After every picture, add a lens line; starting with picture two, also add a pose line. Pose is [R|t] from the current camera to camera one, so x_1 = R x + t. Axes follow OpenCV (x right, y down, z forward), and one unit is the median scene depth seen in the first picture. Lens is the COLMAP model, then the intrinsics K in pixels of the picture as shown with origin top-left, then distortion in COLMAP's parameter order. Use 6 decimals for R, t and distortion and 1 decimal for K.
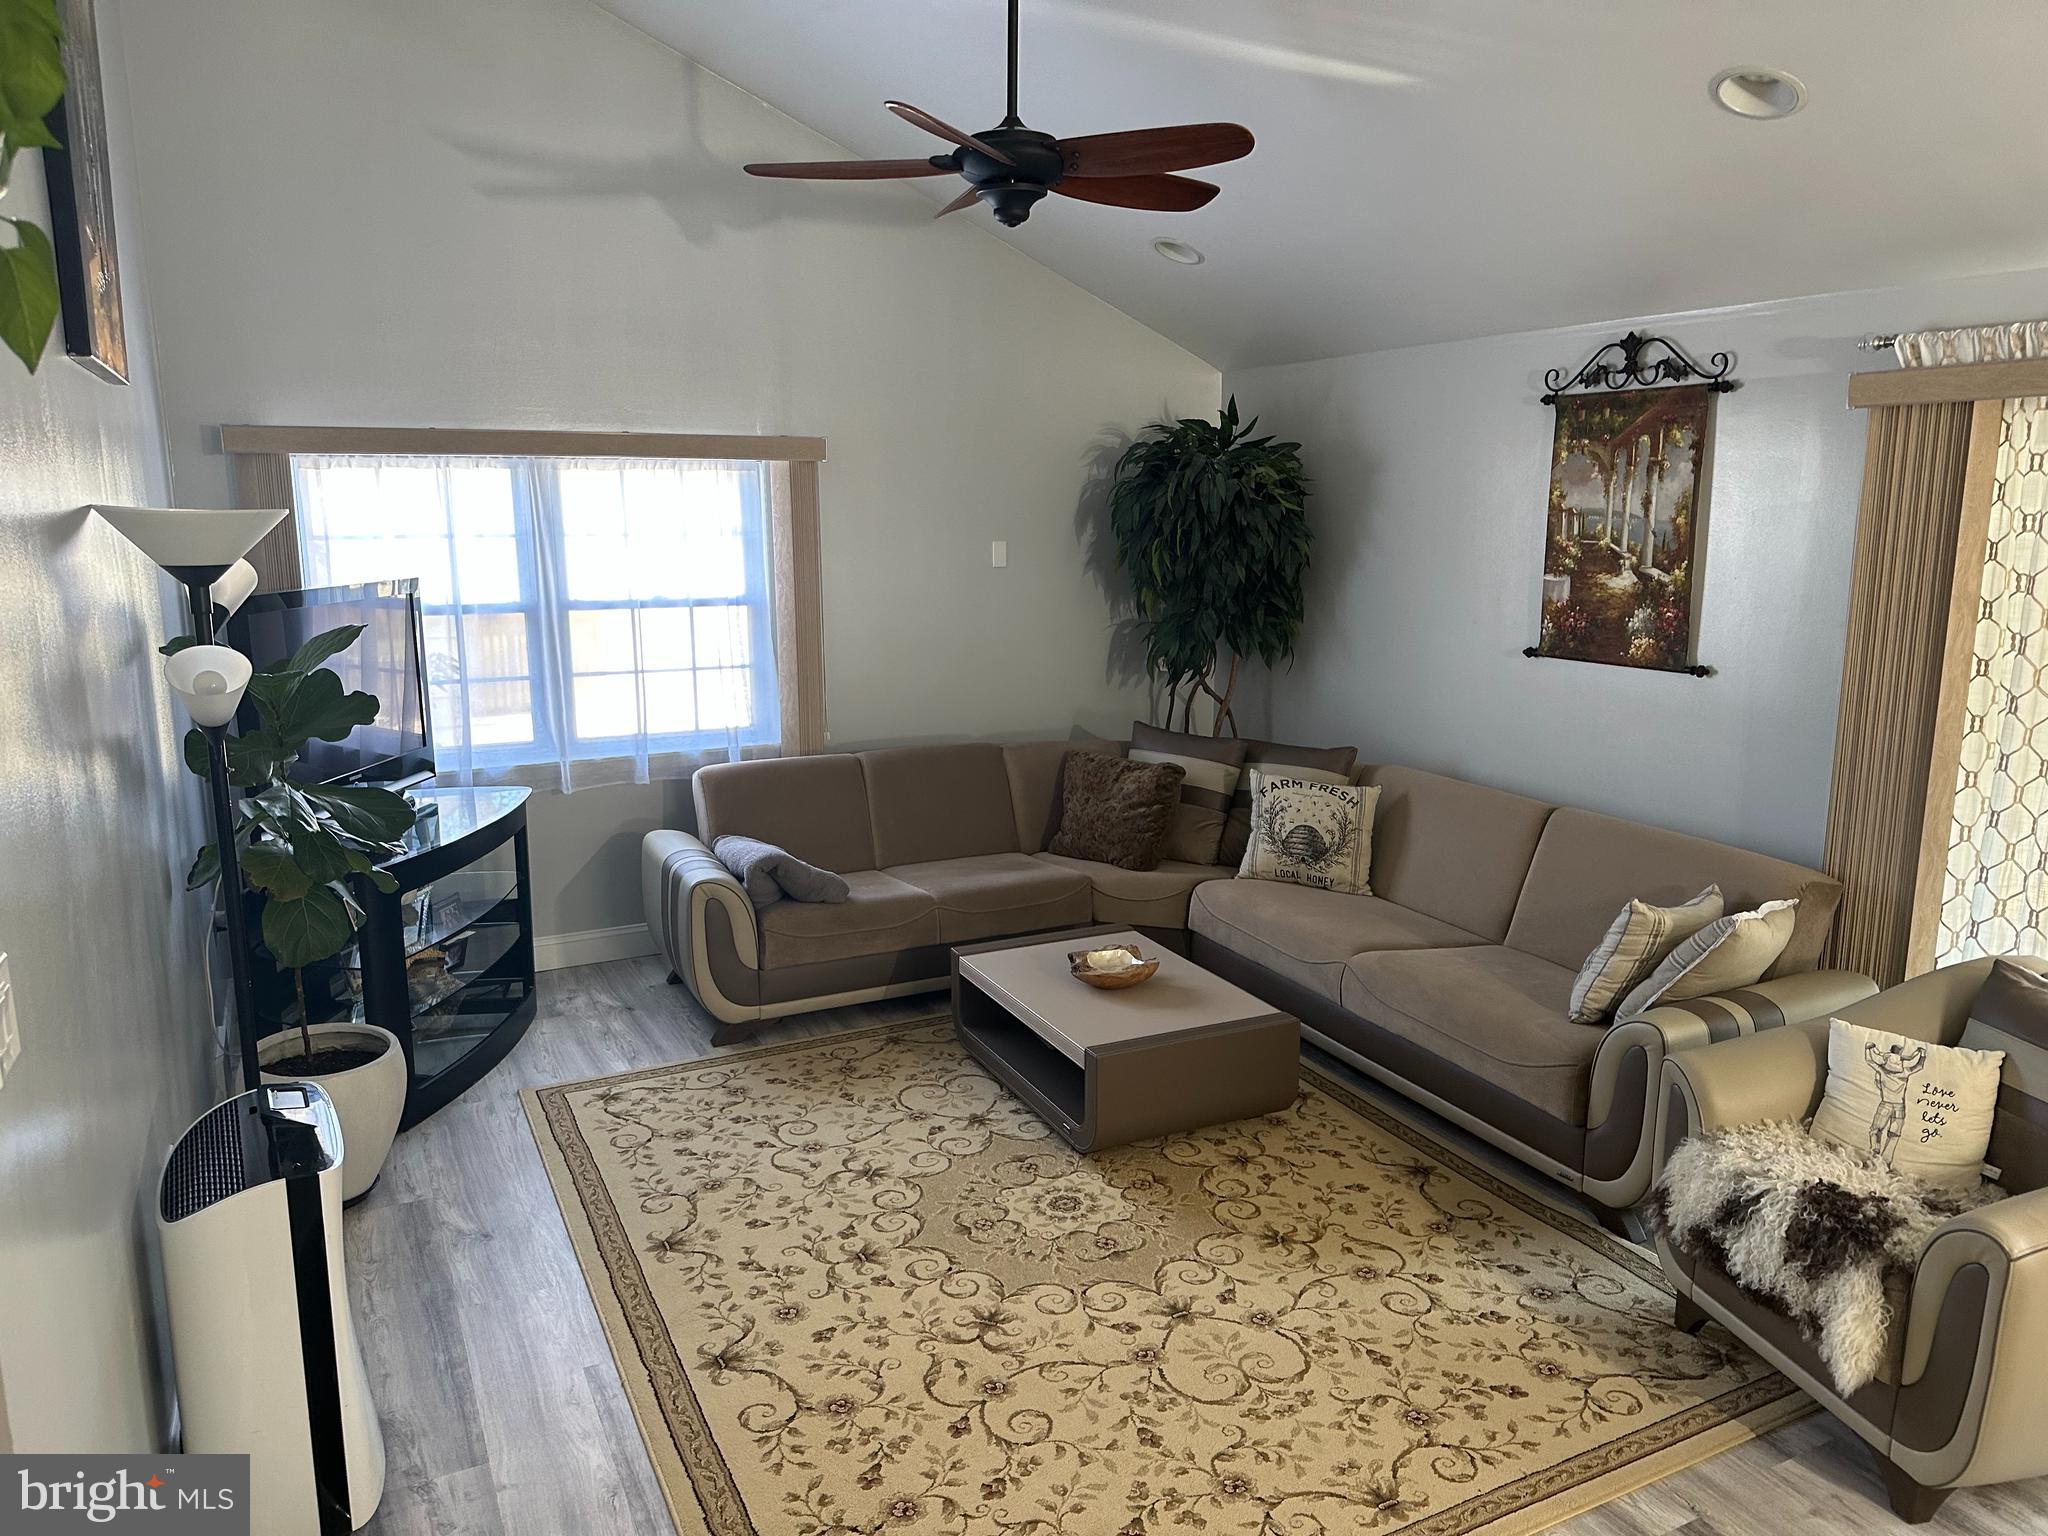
lens RADIAL K [[1417.7, 0, 1017.7], [0, 1417.7, 775.7], [0, 0, 1]] dist [0.124365, -0.218553]
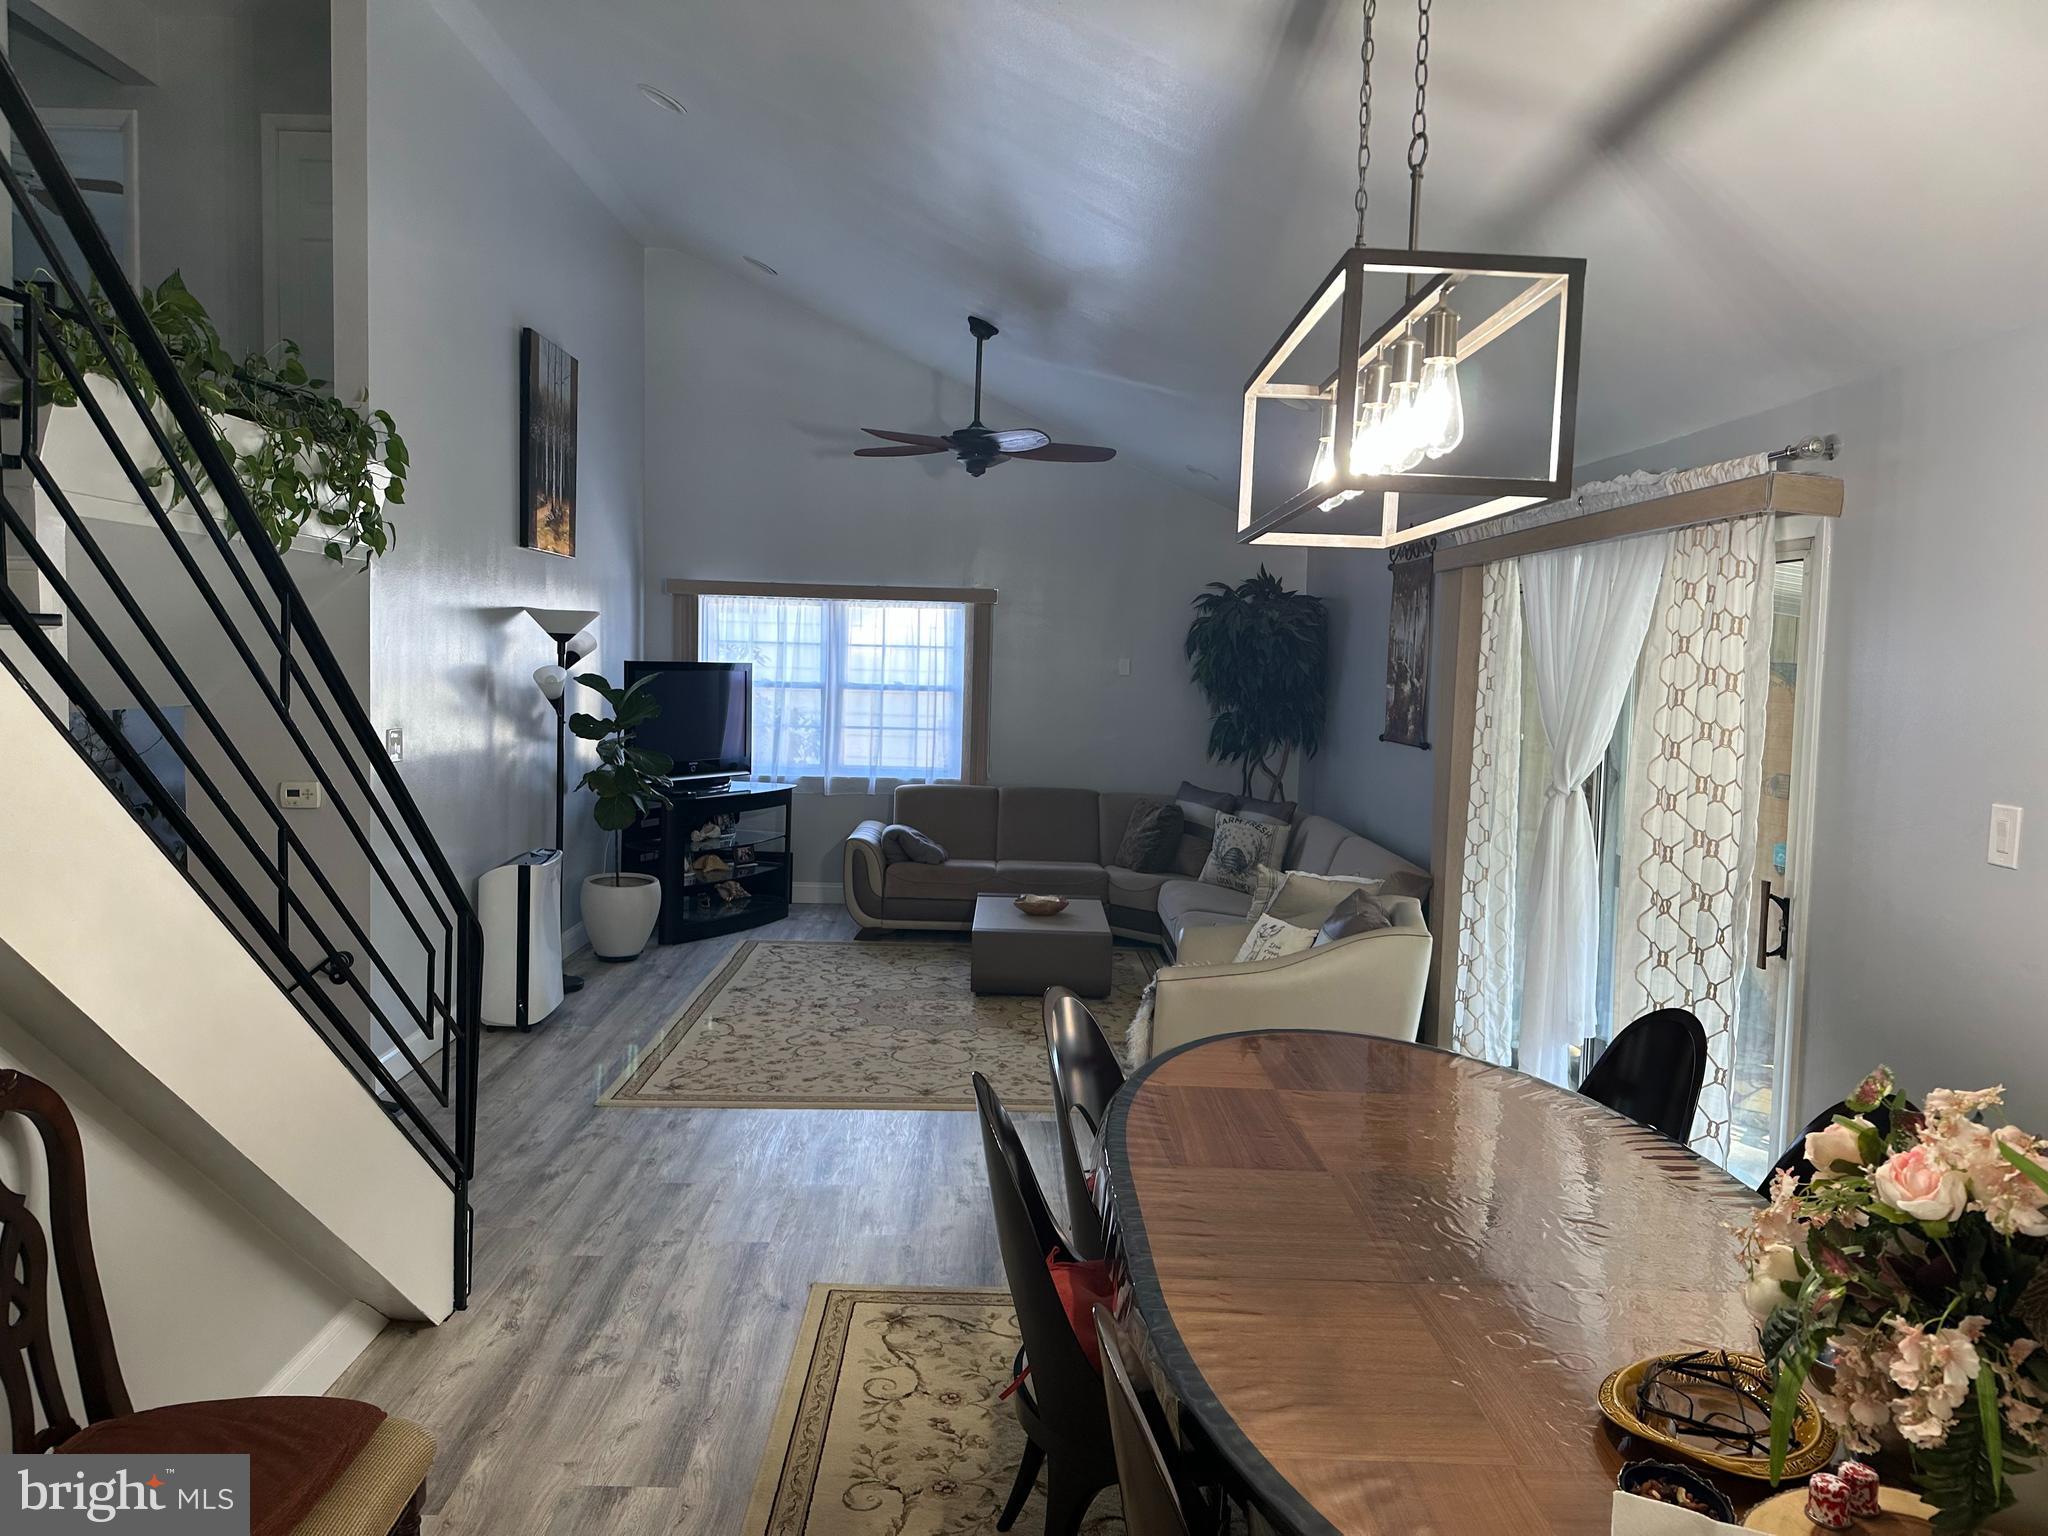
lens RADIAL K [[1426.7, 0, 1024.0], [0, 1426.7, 768.0], [0, 0, 1]] dist [0.129069, -0.176632]
pose [[0.901846, 0.060308, -0.427827, 0.691343], [-0.109910, 0.989658, -0.092181, 0.124101], [0.417843, 0.130155, 0.899148, -0.473573]]
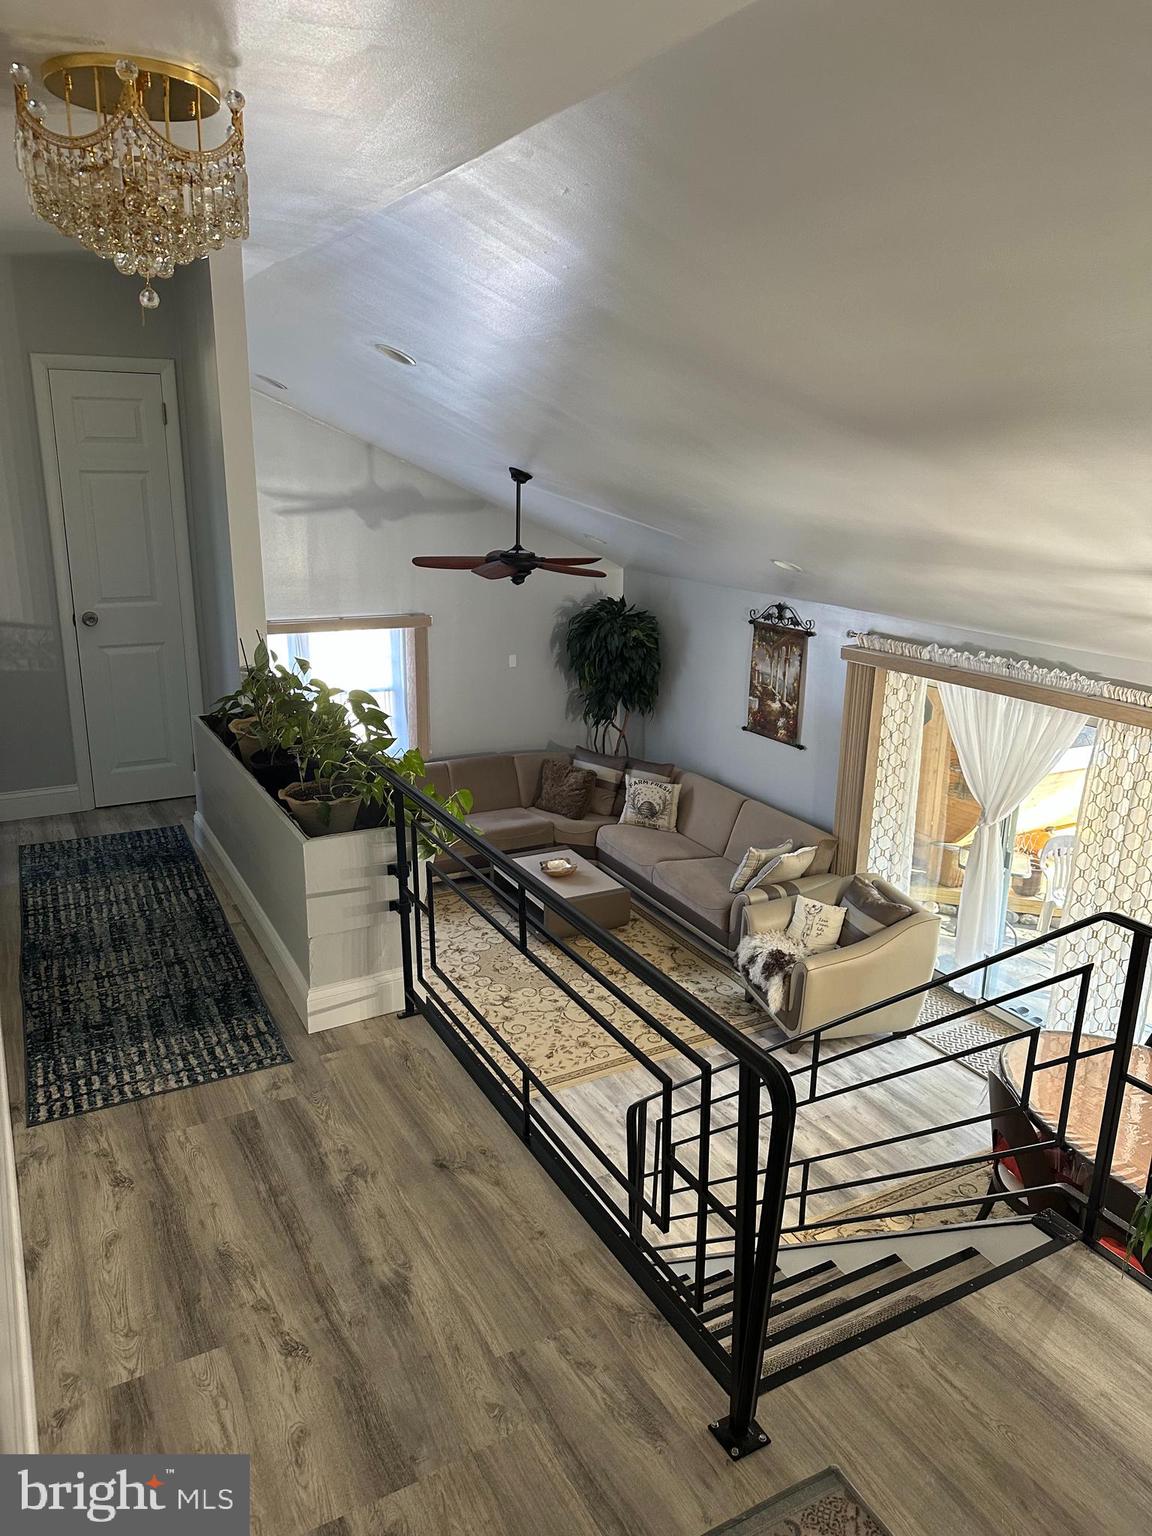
lens RADIAL K [[1070.0, 0, 575.1], [0, 1070.0, 770.3], [0, 0, 1]] dist [0.129069, -0.176632]
pose [[0.999097, 0.007894, 0.041741, 0.017109], [-0.011575, 0.995992, 0.088691, -0.178157], [-0.040873, -0.089094, 0.995184, -0.739395]]
